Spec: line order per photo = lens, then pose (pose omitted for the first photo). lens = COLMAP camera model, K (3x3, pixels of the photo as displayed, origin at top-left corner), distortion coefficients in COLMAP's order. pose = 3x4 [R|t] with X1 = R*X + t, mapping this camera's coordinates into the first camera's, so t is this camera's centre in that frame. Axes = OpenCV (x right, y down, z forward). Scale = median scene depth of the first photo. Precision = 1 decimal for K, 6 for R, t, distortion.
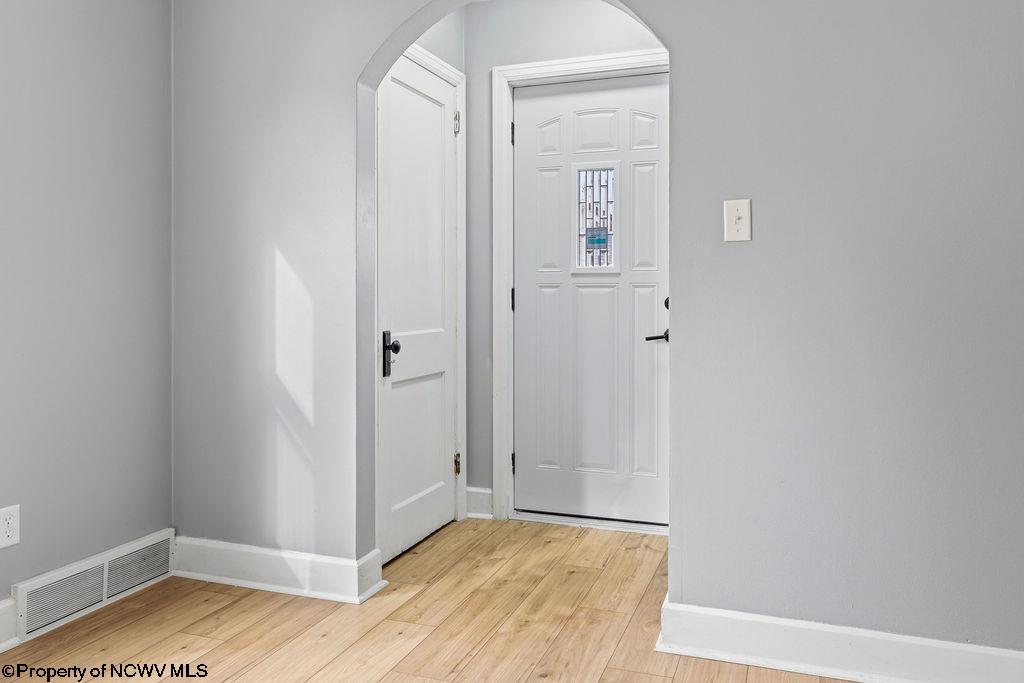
lens RADIAL K [[795.2, 0, 512.0], [0, 795.2, 301.1], [0, 0, 1]] dist [-0.001200, 0.000044]
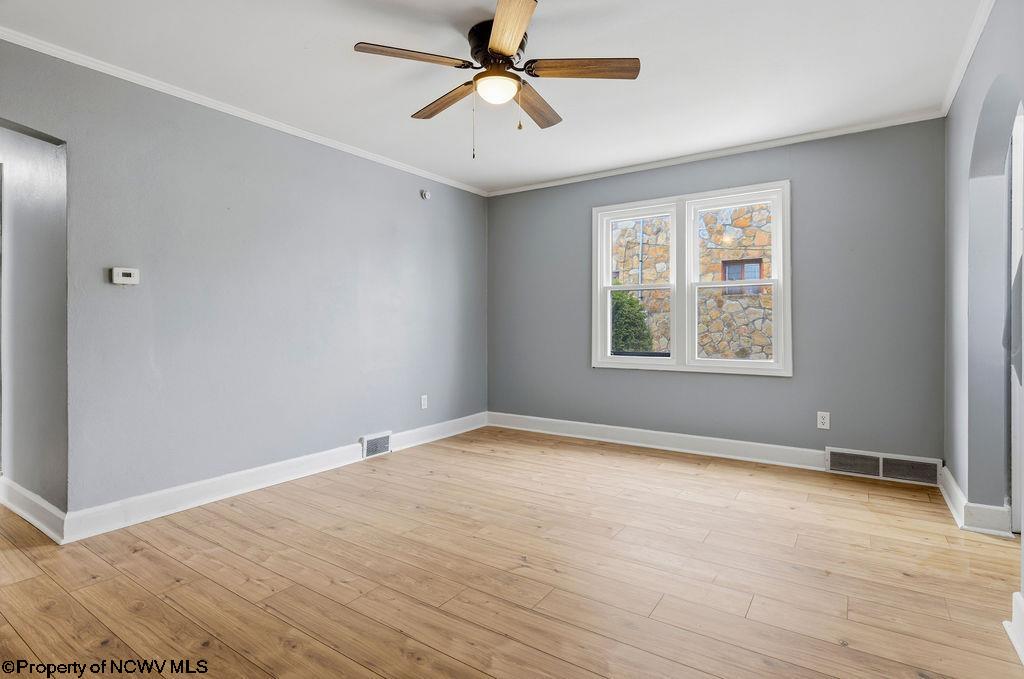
lens RADIAL K [[516.4, 0, 509.0], [0, 516.4, 324.4], [0, 0, 1]] dist [0.000525, 0.000133]
pose [[-0.244123, 0.004122, -0.969735, 0.868837], [-0.005946, 0.999966, 0.005747, -0.005115], [0.969726, 0.007169, -0.244090, 0.370381]]
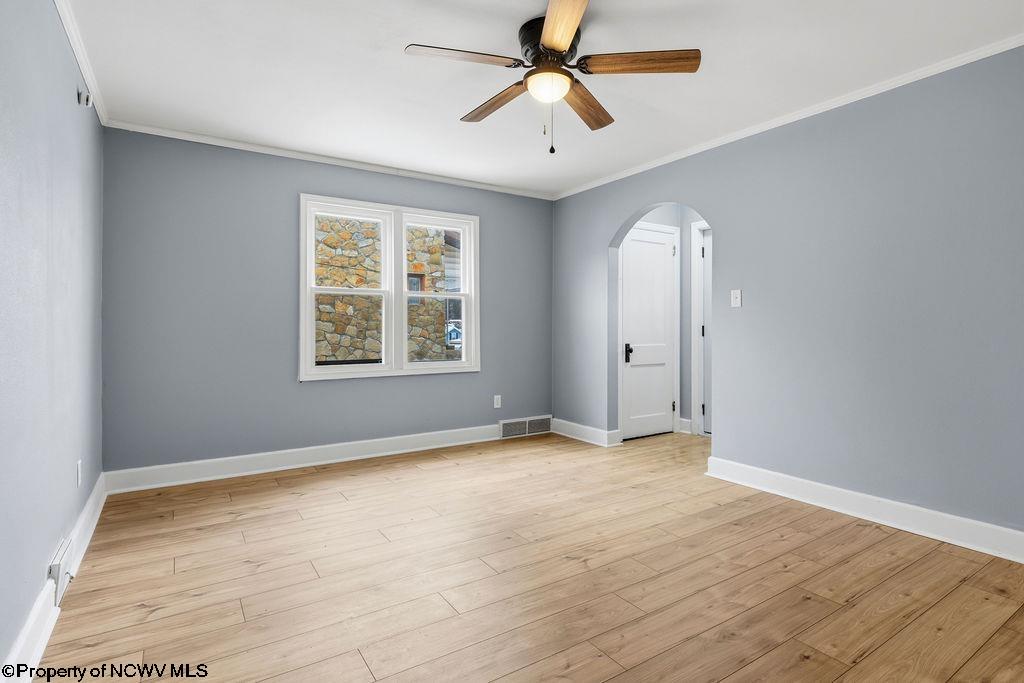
lens RADIAL K [[516.4, 0, 509.0], [0, 516.4, 326.4], [0, 0, 1]] dist [0.000525, 0.000133]
pose [[0.799847, -0.000841, -0.600203, 0.514027], [-0.005522, 0.999946, -0.008759, 0.000046], [0.600179, 0.010320, 0.799799, -0.501596]]
